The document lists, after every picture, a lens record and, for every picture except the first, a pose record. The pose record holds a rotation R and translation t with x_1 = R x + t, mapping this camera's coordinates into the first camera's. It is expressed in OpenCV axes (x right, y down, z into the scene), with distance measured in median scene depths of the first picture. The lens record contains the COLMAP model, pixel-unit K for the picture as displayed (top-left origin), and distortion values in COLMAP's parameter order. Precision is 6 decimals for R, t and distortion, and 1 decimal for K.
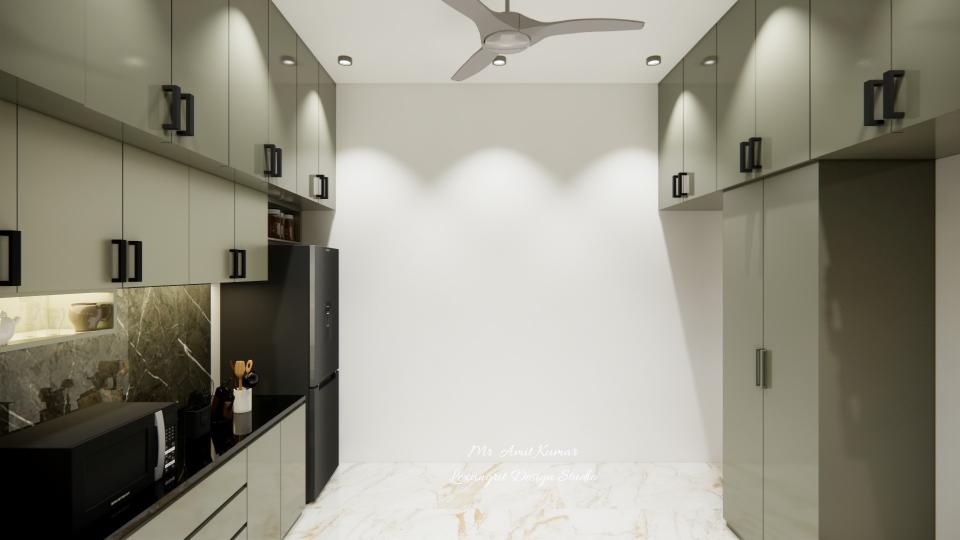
lens RADIAL K [[480.2, 0, 480.0], [0, 480.2, 270.0], [0, 0, 1]] dist [0.000174, -0.000055]
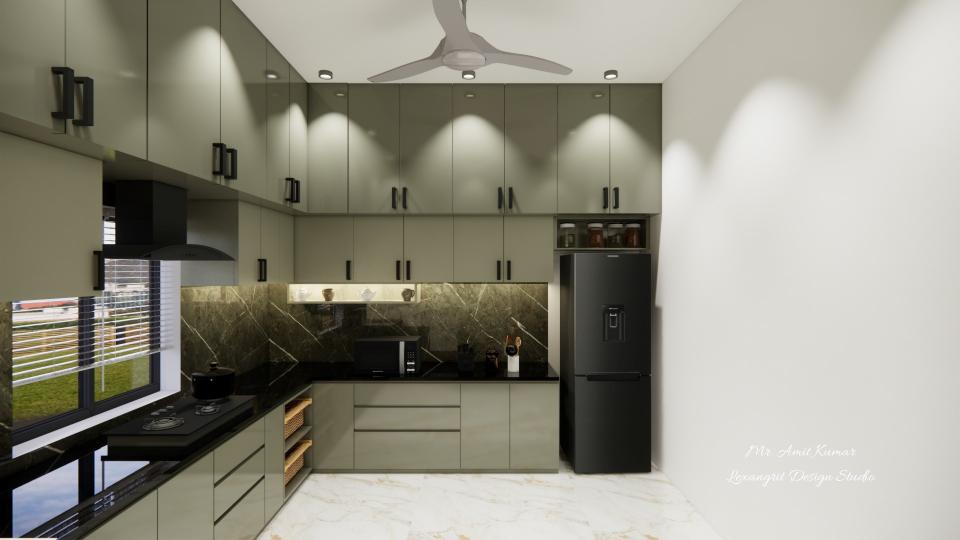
lens RADIAL K [[480.2, 0, 480.0], [0, 480.2, 270.0], [0, 0, 1]] dist [0.000174, -0.000055]
pose [[0.004903, -0.000270, -0.999988, 0.975831], [-0.002069, 0.999998, -0.000280, -0.012458], [0.999986, 0.002071, 0.004902, 0.905376]]
